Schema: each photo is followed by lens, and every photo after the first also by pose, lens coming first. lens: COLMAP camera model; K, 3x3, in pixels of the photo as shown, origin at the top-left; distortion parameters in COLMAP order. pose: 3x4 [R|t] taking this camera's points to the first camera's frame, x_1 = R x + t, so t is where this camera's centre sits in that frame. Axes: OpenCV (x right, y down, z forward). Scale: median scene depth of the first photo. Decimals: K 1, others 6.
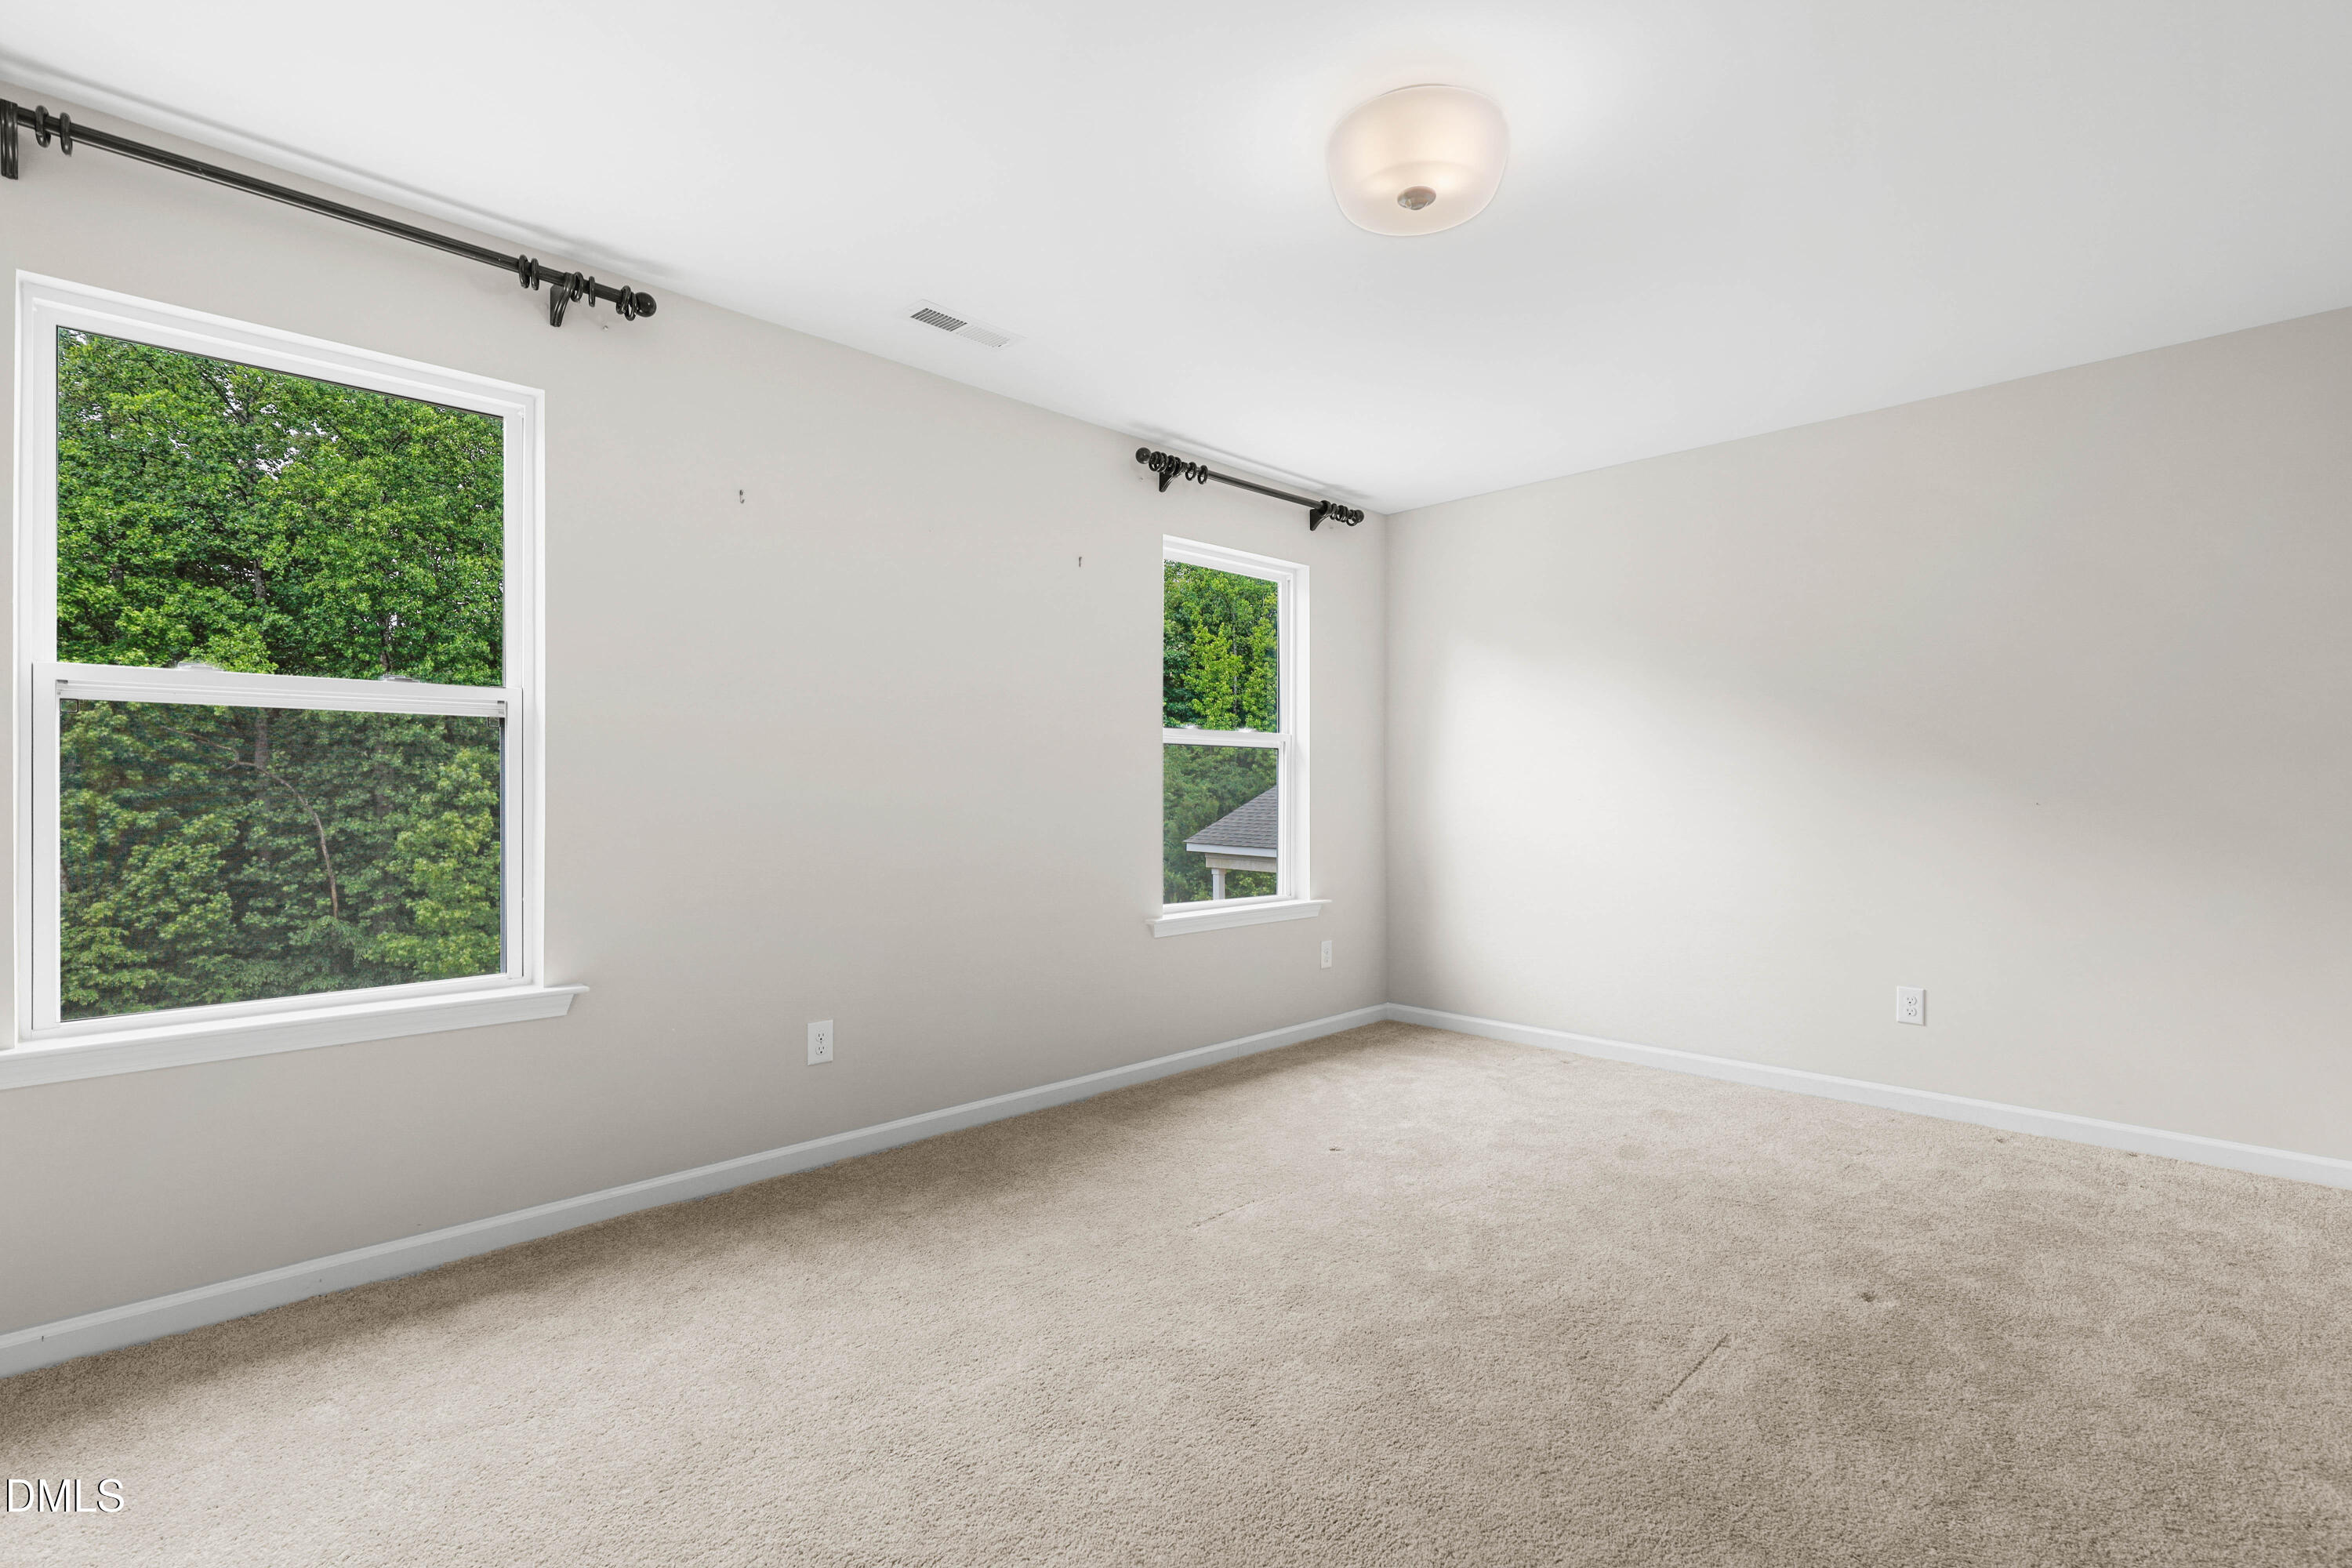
lens RADIAL K [[1070.8, 0, 1160.6], [0, 1070.8, 780.8], [0, 0, 1]] dist [0.002484, 0.000099]
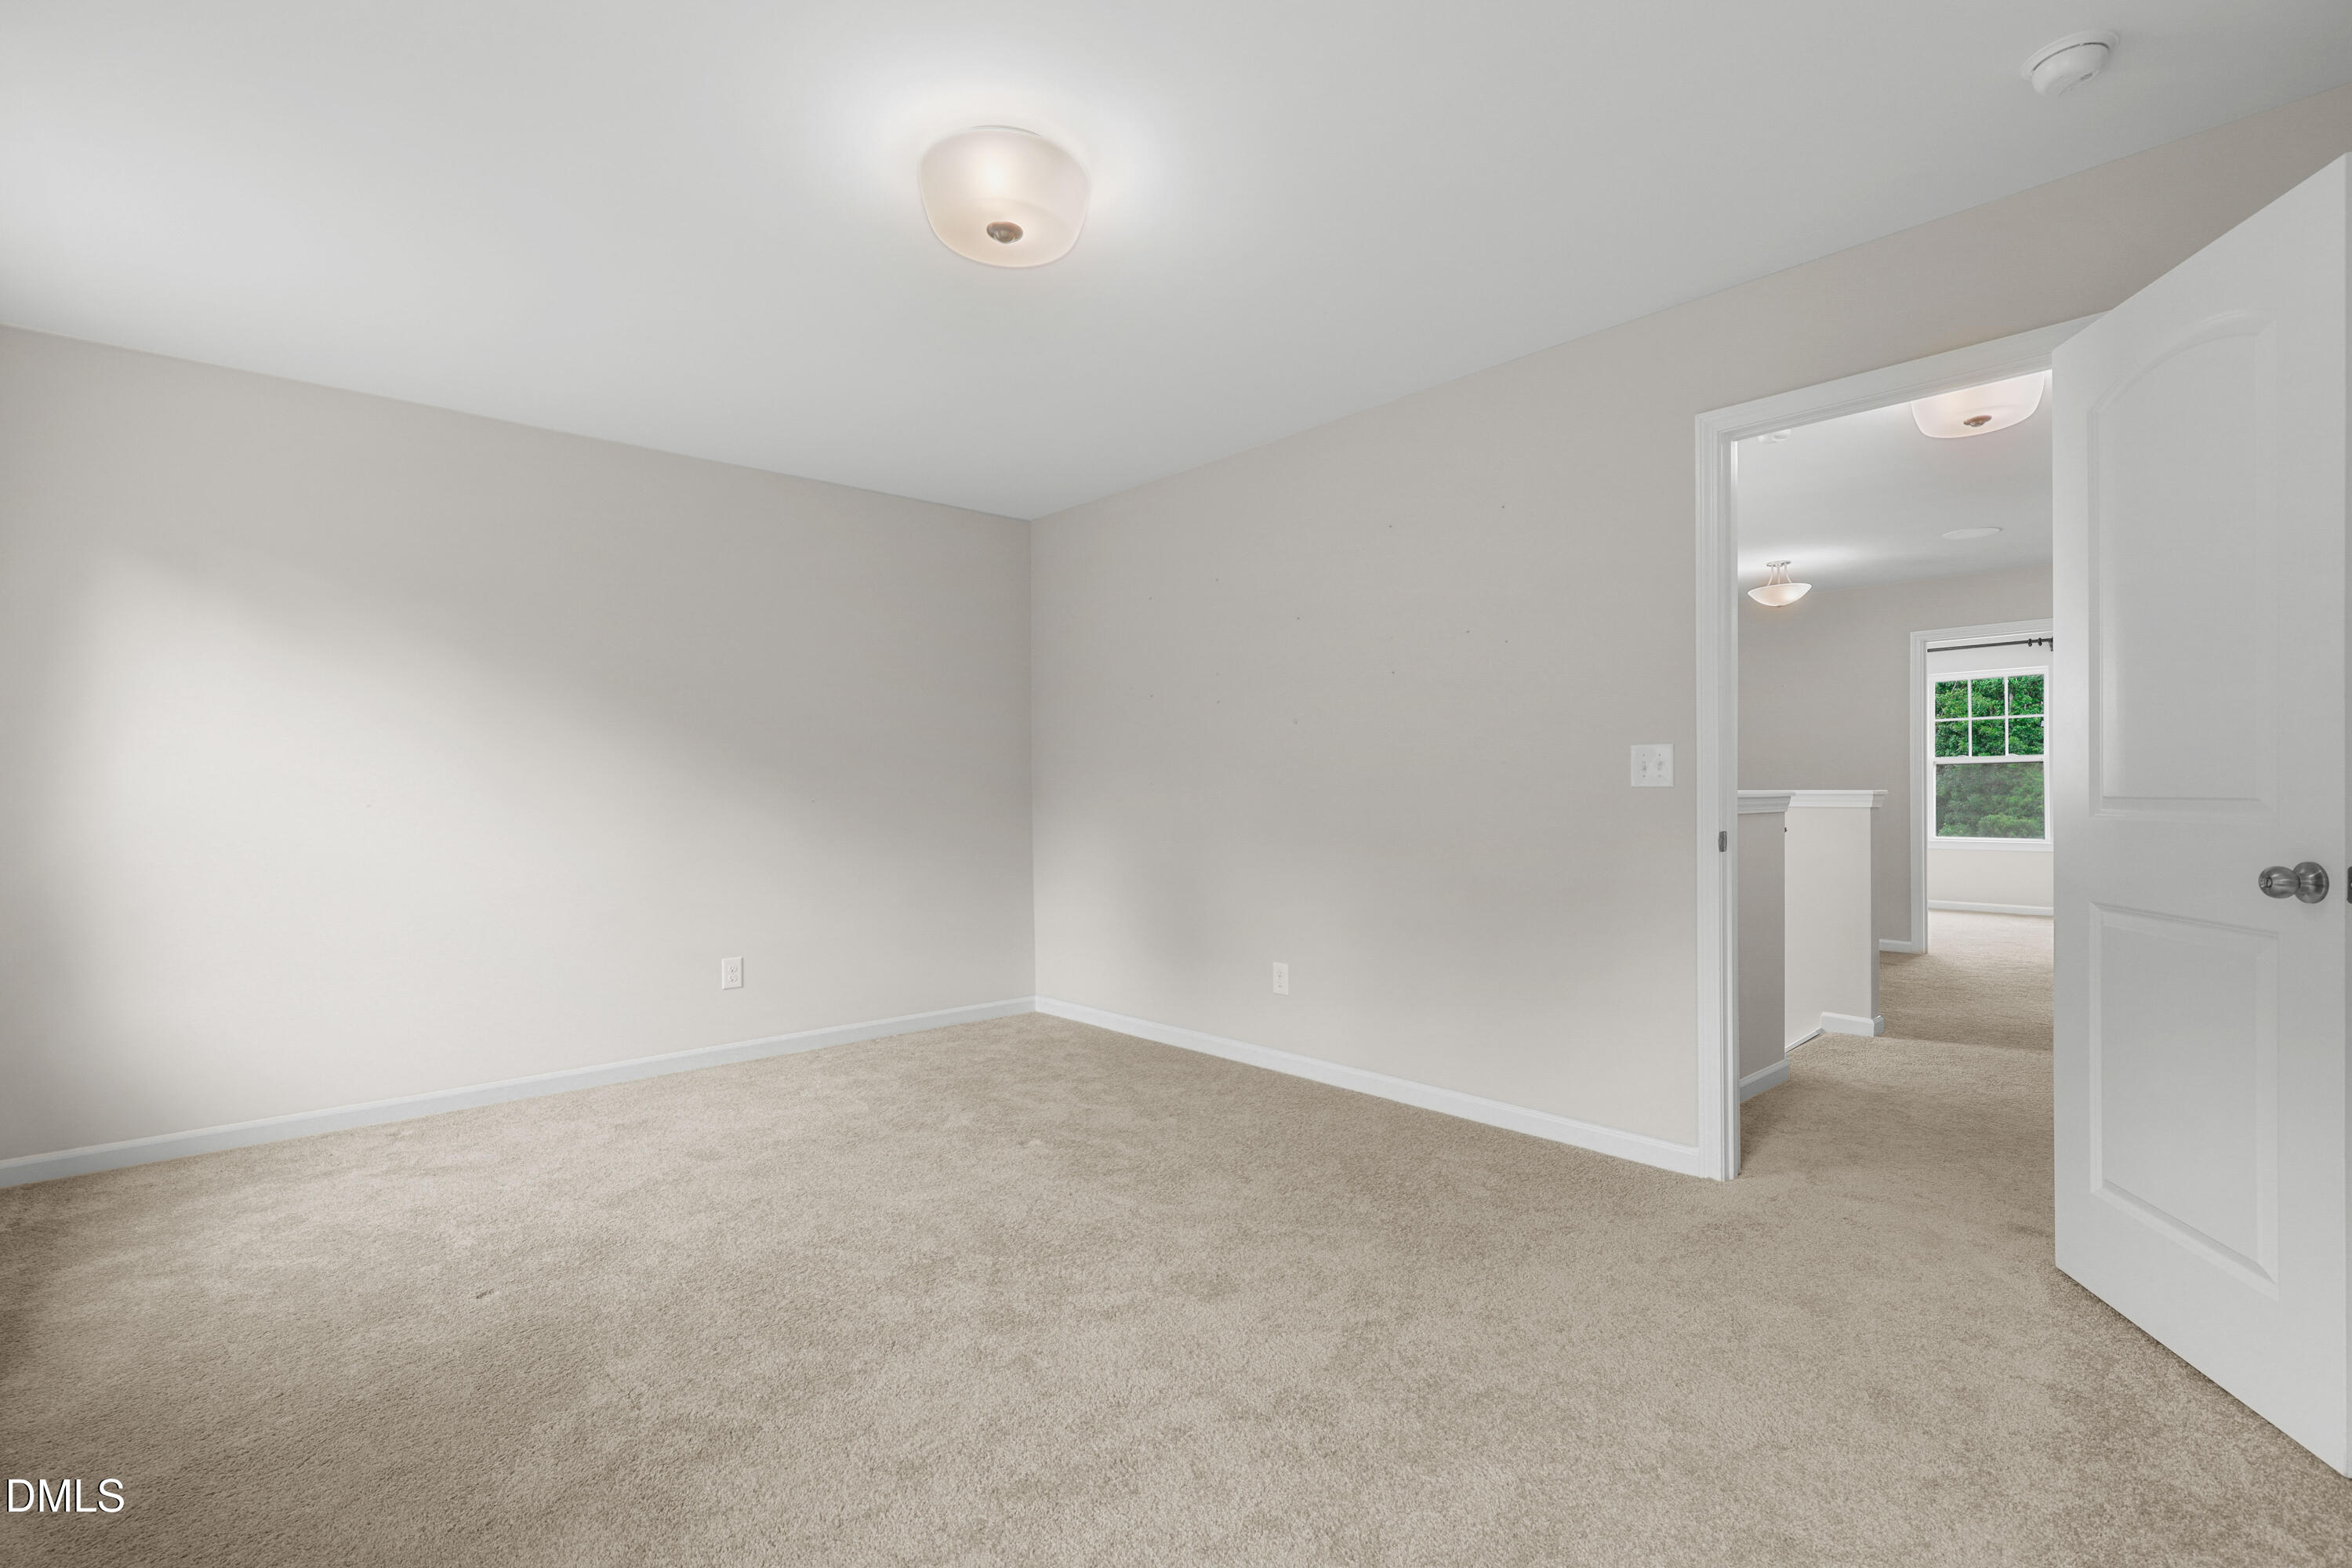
lens RADIAL K [[1070.8, 0, 1170.3], [0, 1070.8, 794.6], [0, 0, 1]] dist [0.002484, 0.000099]
pose [[0.040750, 0.003980, 0.999161, -0.562763], [-0.003197, 0.999987, -0.003853, 0.015586], [-0.999164, -0.003038, 0.040762, 0.554215]]
